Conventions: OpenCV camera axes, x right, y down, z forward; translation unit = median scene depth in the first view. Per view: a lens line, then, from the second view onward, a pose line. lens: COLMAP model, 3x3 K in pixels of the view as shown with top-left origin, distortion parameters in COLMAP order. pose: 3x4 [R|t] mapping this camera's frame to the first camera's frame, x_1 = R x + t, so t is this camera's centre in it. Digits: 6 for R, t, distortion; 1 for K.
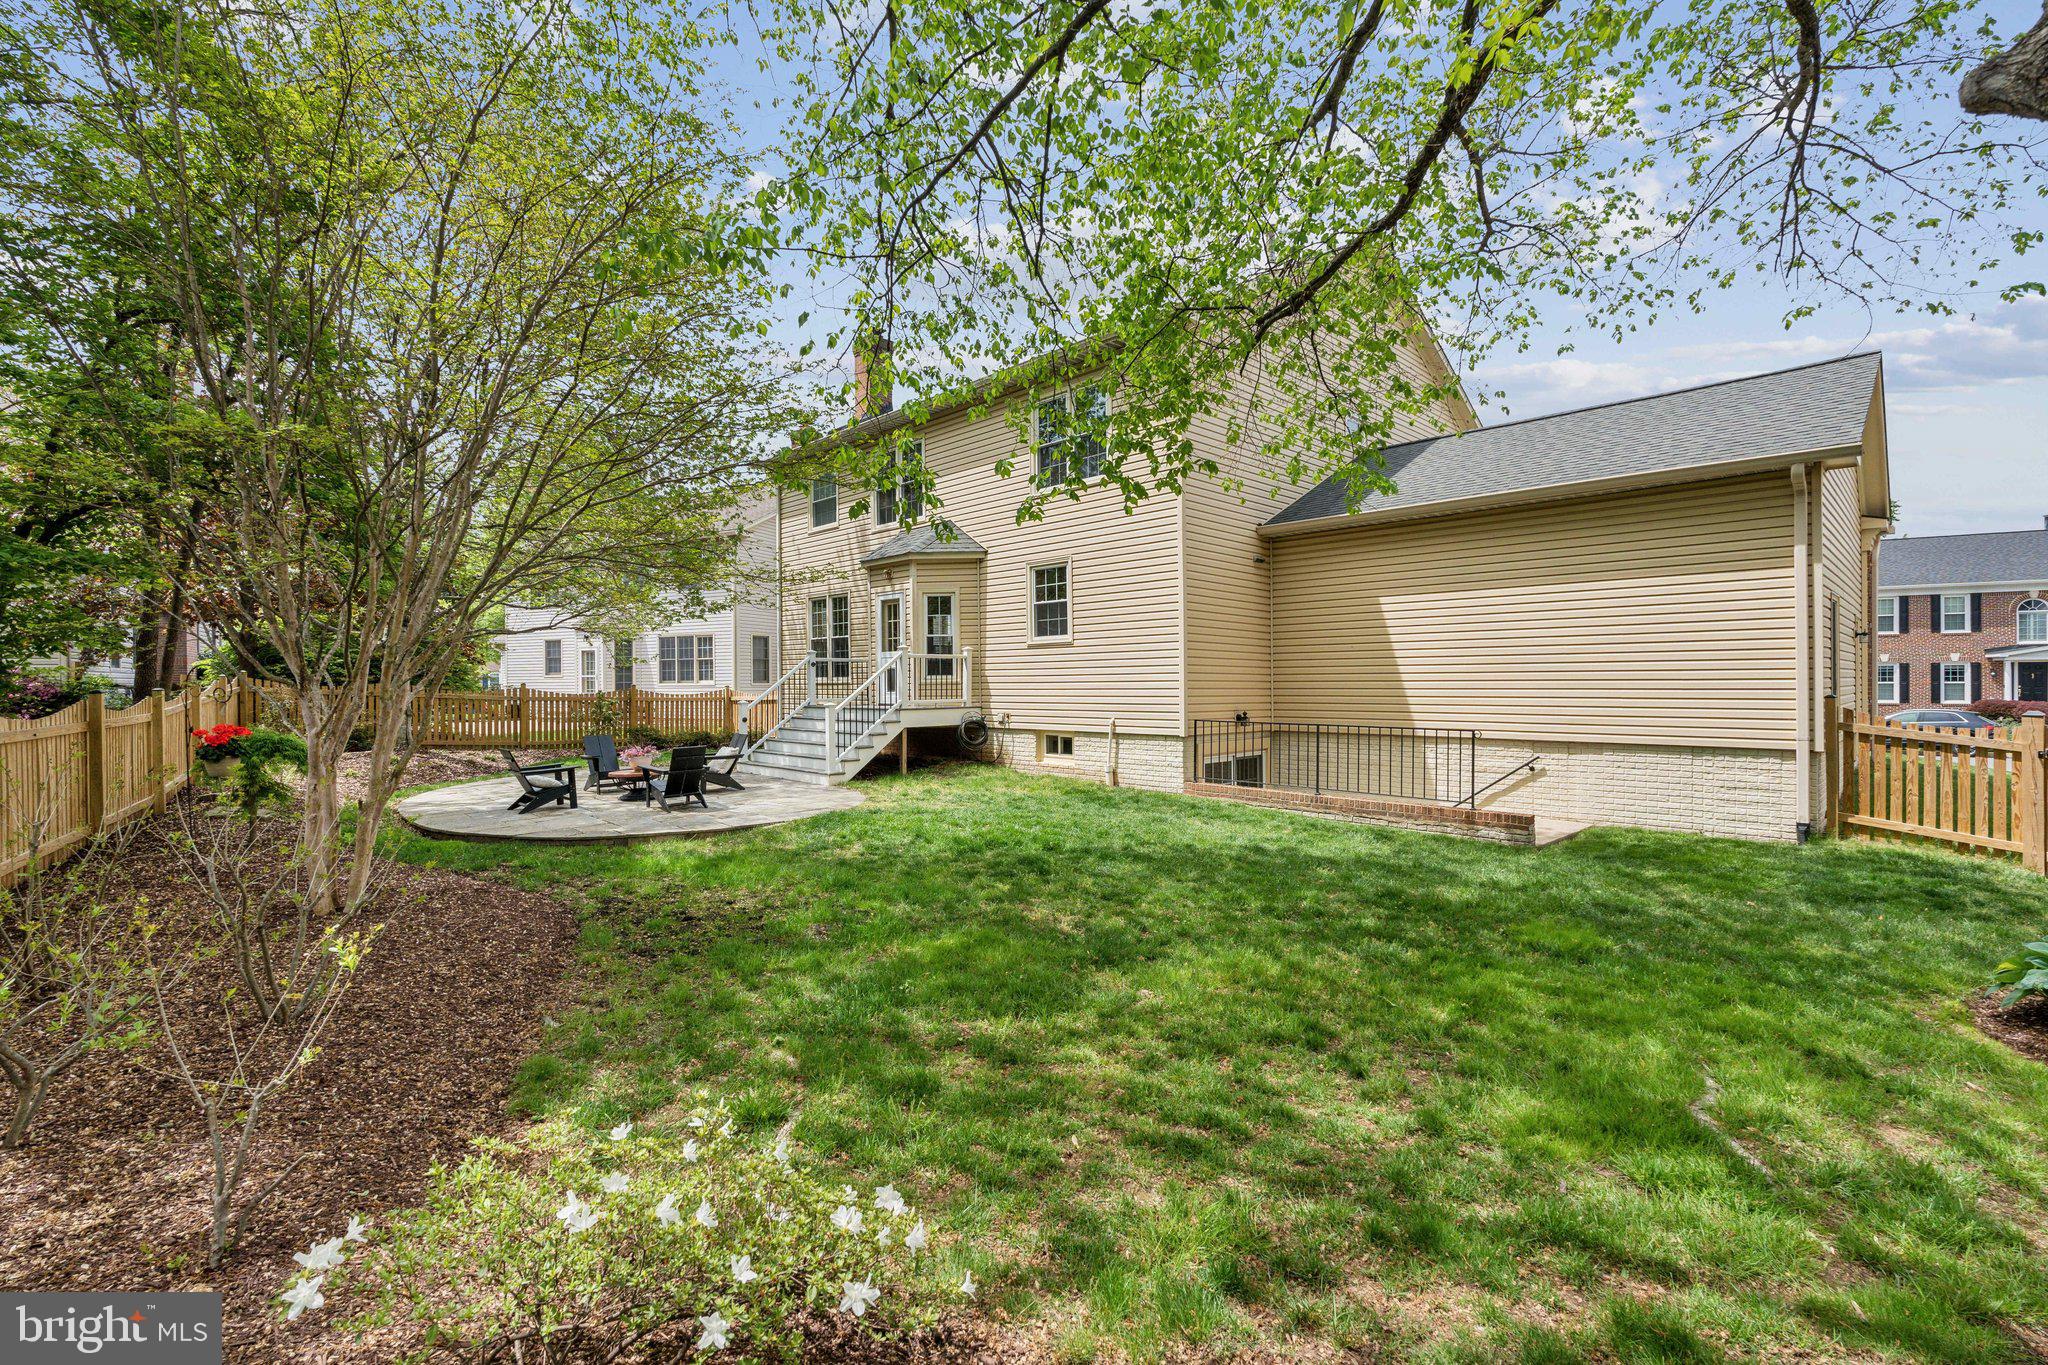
lens RADIAL K [[917.2, 0, 1004.5], [0, 917.2, 683.5], [0, 0, 1]] dist [-0.000764, 0.000499]
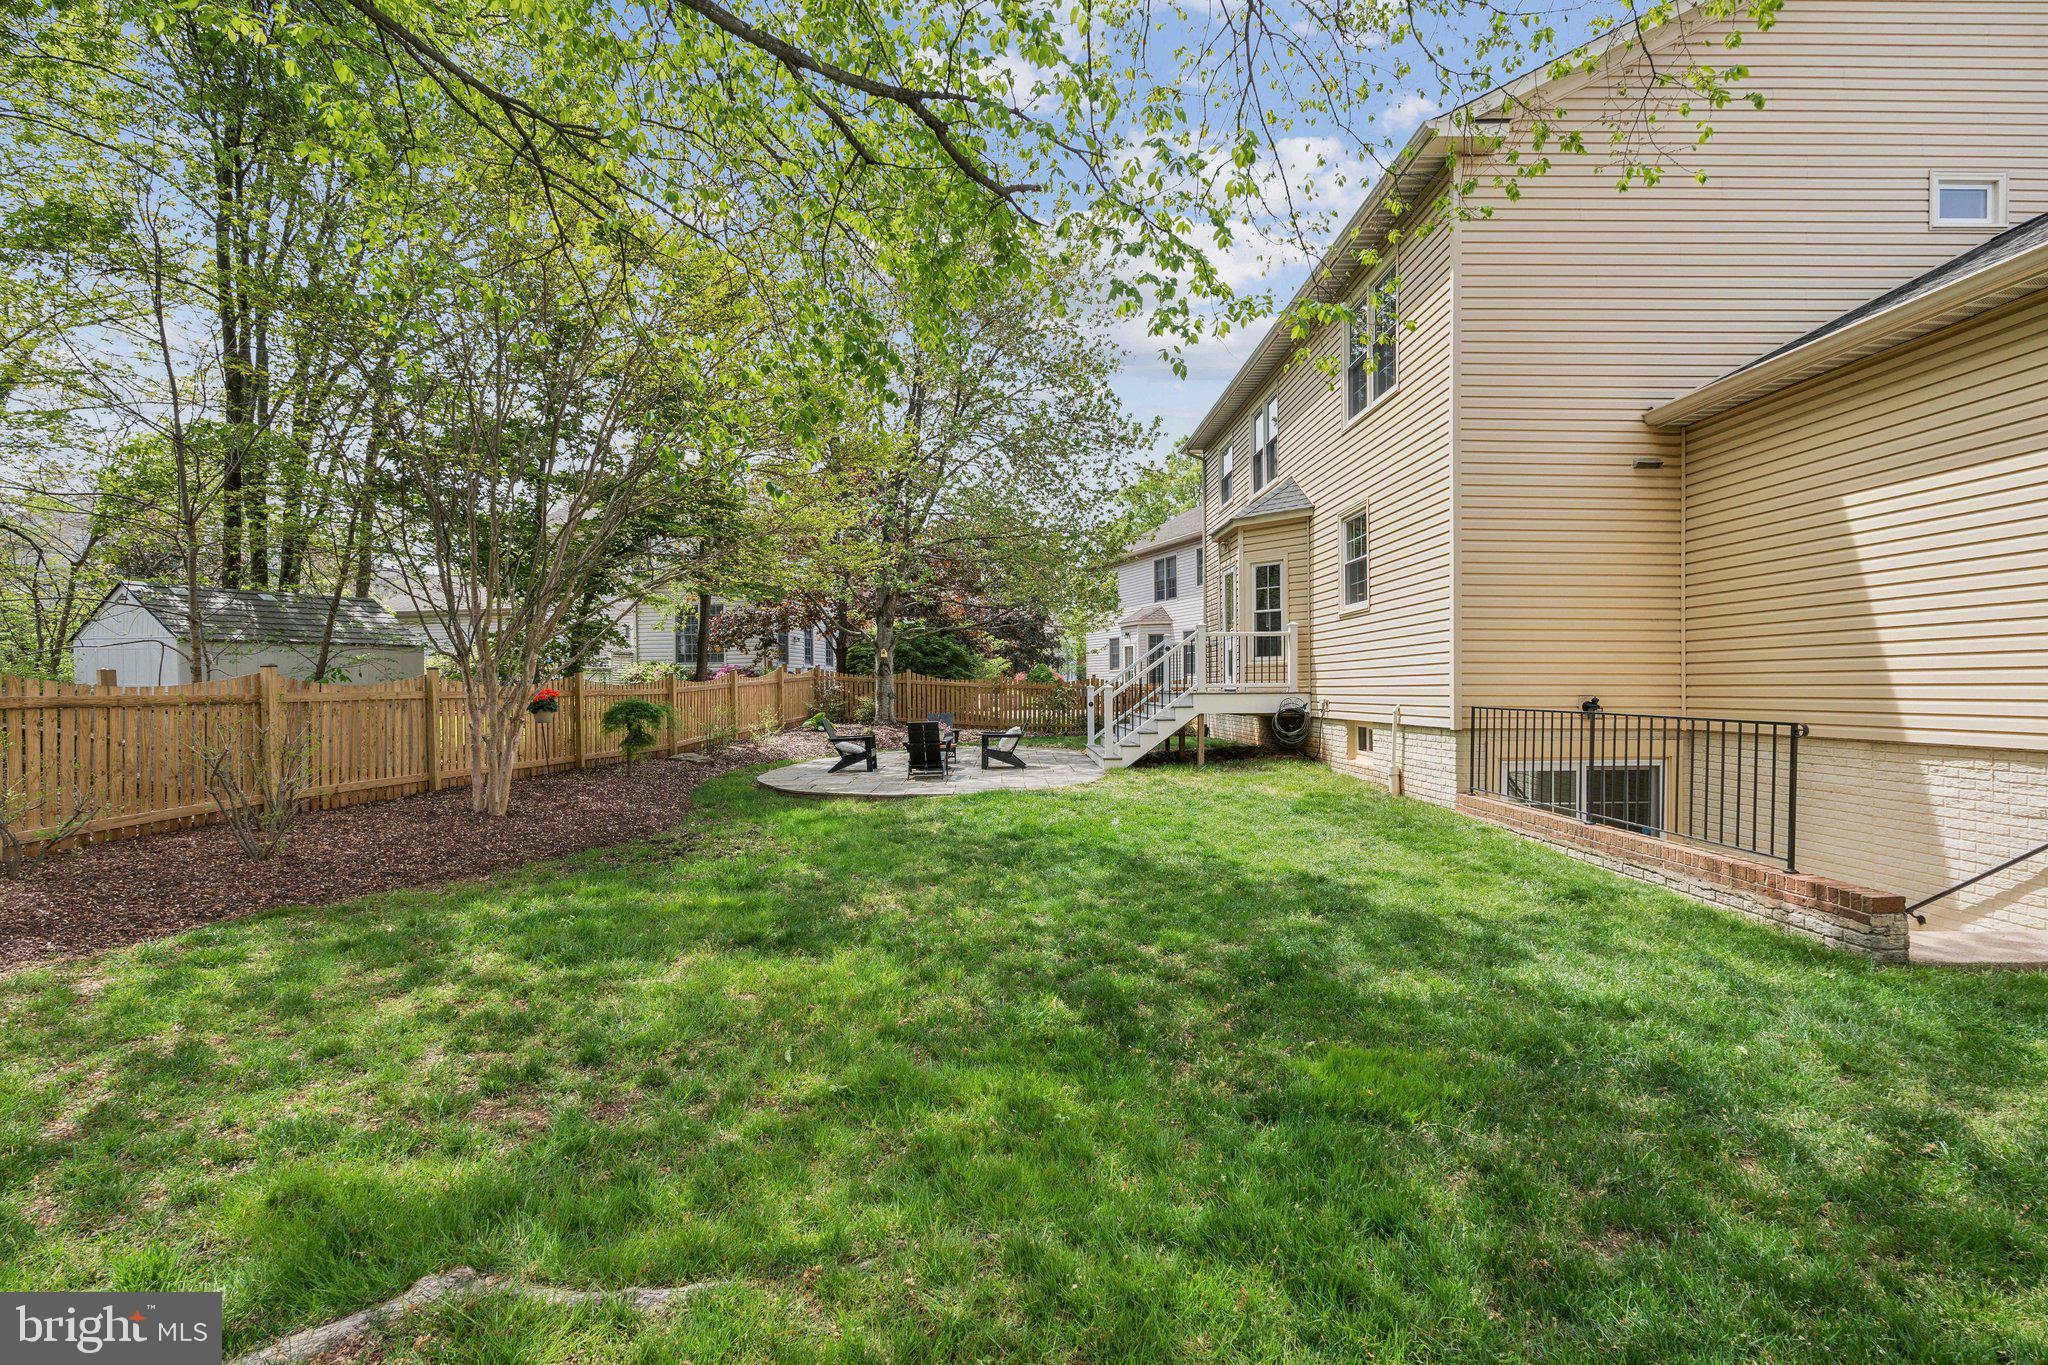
lens RADIAL K [[917.2, 0, 1008.3], [0, 917.2, 690.9], [0, 0, 1]] dist [-0.000764, 0.000499]
pose [[0.732351, 0.004001, -0.680916, 0.398162], [0.001111, 0.999974, 0.007070, 0.020668], [0.680926, -0.005934, 0.732328, 0.224026]]
